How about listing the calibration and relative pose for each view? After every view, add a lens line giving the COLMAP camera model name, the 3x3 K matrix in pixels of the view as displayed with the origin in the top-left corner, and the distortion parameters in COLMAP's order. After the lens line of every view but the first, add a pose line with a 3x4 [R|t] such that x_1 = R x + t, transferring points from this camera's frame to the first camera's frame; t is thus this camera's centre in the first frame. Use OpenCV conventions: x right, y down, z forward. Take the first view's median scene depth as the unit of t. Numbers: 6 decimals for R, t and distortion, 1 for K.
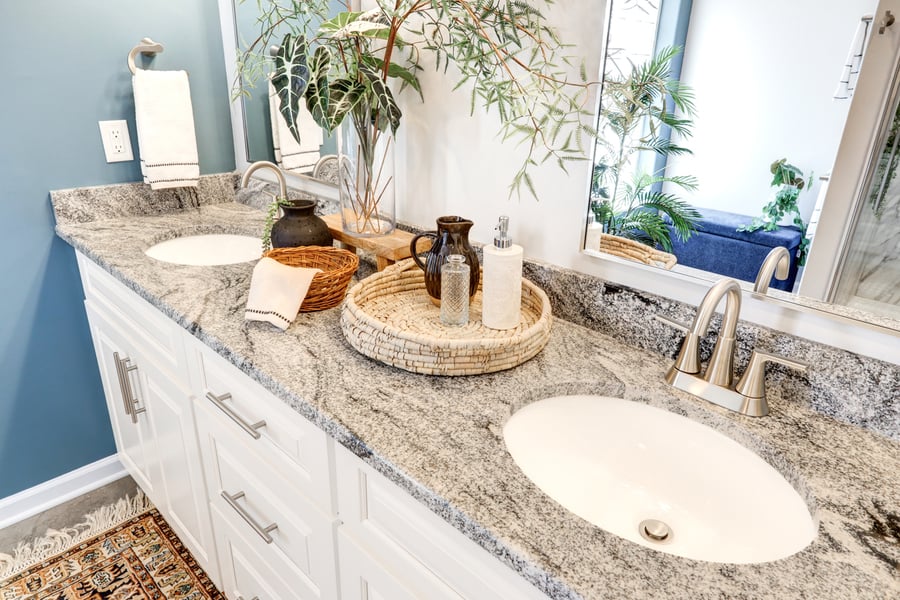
lens RADIAL K [[583.6, 0, 460.0], [0, 583.6, 300.8], [0, 0, 1]] dist [-0.002197, 0.003043]
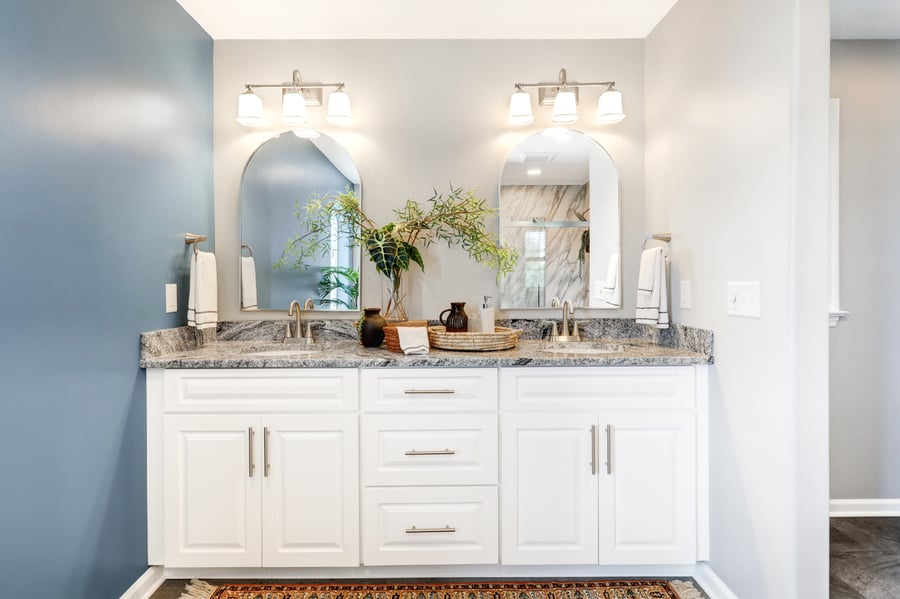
lens RADIAL K [[458.3, 0, 439.0], [0, 458.3, 284.2], [0, 0, 1]] dist [-0.004001, 0.000536]
pose [[0.721350, -0.040913, 0.691362, -1.286770], [0.285639, 0.926972, -0.243173, 0.213585], [-0.630924, 0.372893, 0.680357, -0.242854]]
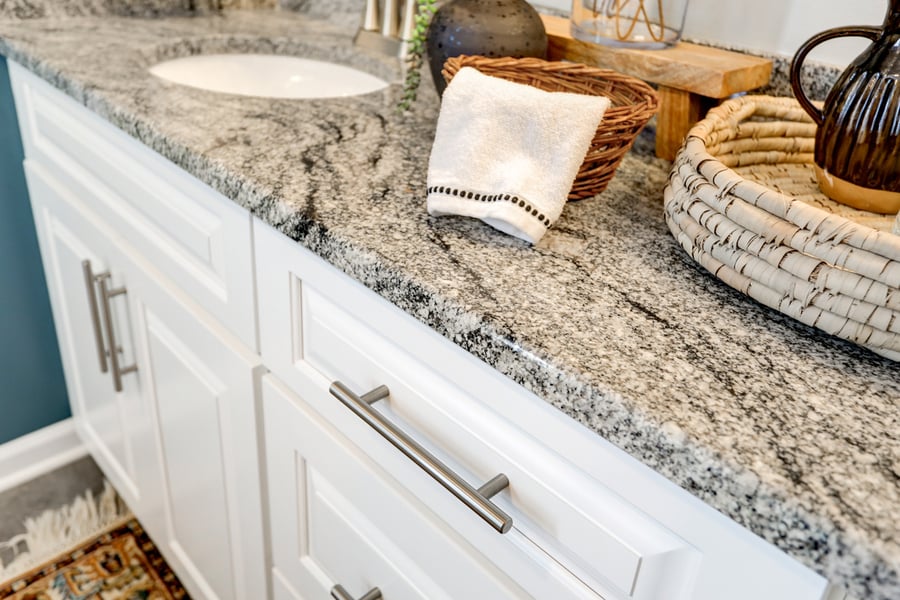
lens RADIAL K [[723.3, 0, 453.2], [0, 723.3, 251.1], [0, 0, 1]] dist [0.002166, 0.000184]
pose [[0.998334, 0.054497, -0.018979, -0.312464], [-0.053039, 0.996115, 0.070295, 0.021140], [0.022736, -0.069172, 0.997346, 0.449821]]
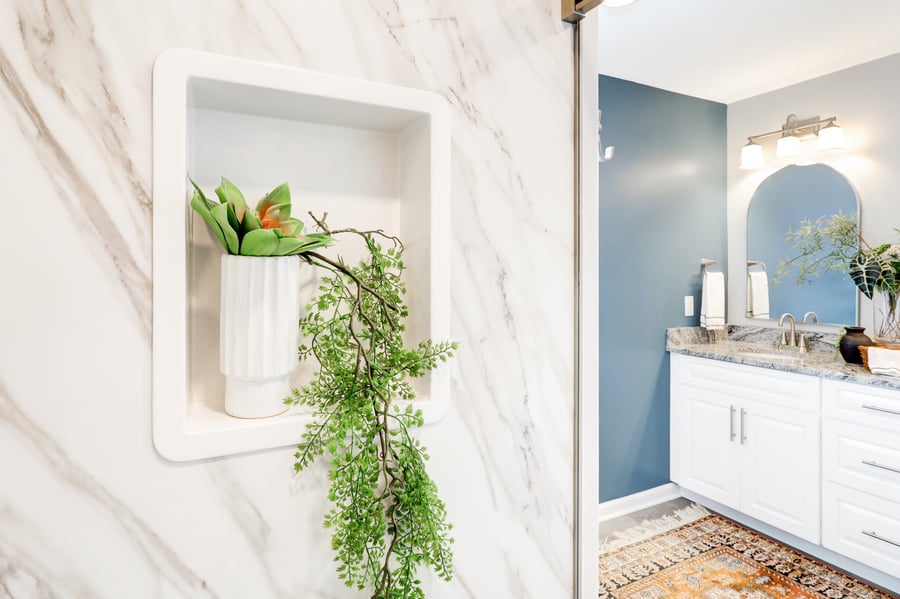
lens RADIAL K [[514.7, 0, 460.2], [0, 514.7, 270.3], [0, 0, 1]] dist [-0.004492, 0.001555]
pose [[0.951800, -0.034162, -0.304811, -1.159280], [-0.083775, 0.927037, -0.365493, 0.478435], [0.295057, 0.373412, 0.879492, -1.230300]]
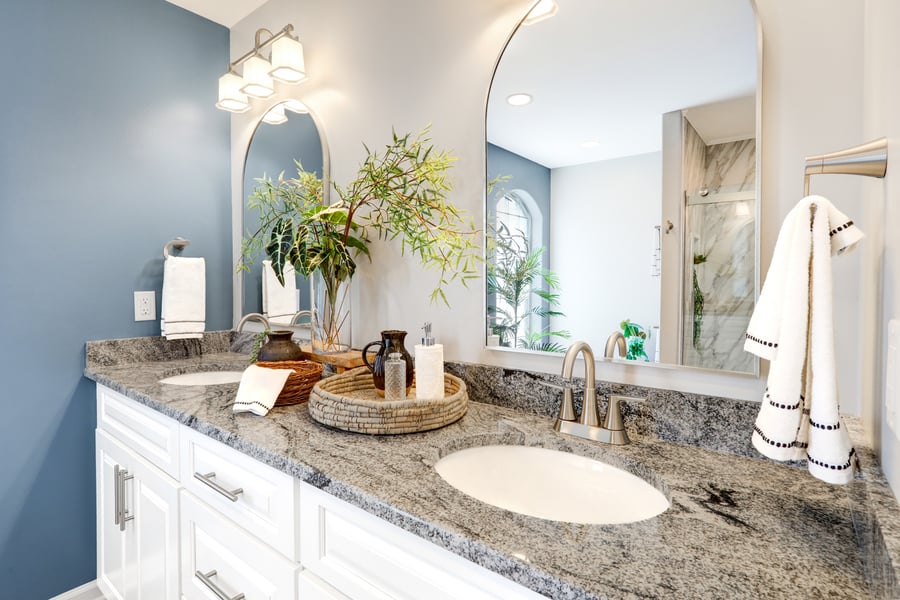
lens RADIAL K [[447.8, 0, 437.4], [0, 447.8, 290.3], [0, 0, 1]] dist [-0.003519, -0.000228]
pose [[0.996110, -0.032350, 0.081969, 0.009491], [0.059343, 0.933902, -0.352569, 0.146879], [-0.065146, 0.356062, 0.932189, -0.044083]]
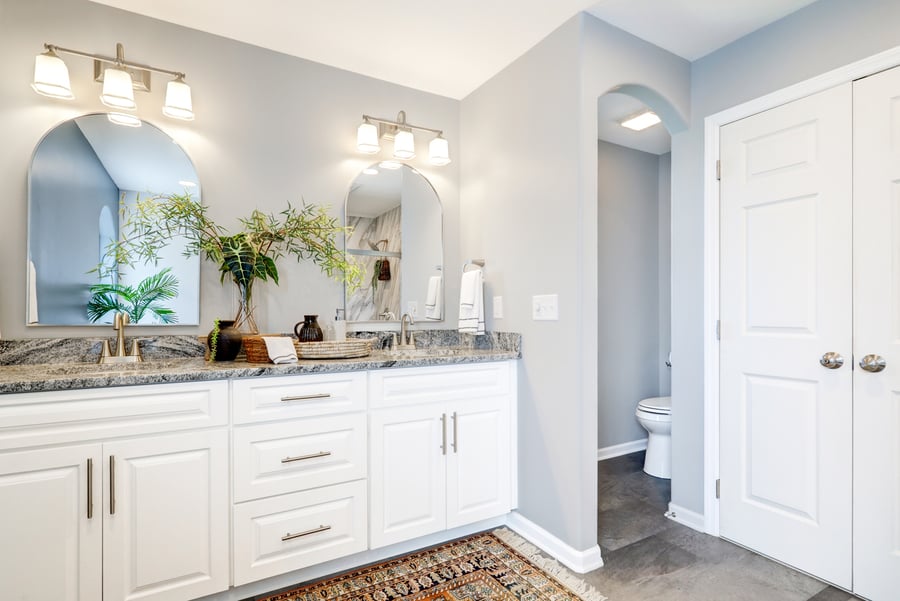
lens RADIAL K [[449.6, 0, 431.4], [0, 449.6, 313.9], [0, 0, 1]] dist [-0.004300, -0.000076]
pose [[0.298362, -0.036059, 0.953771, -1.574451], [0.366873, 0.926848, -0.079725, 0.182830], [-0.881127, 0.373700, 0.289765, 0.002470]]
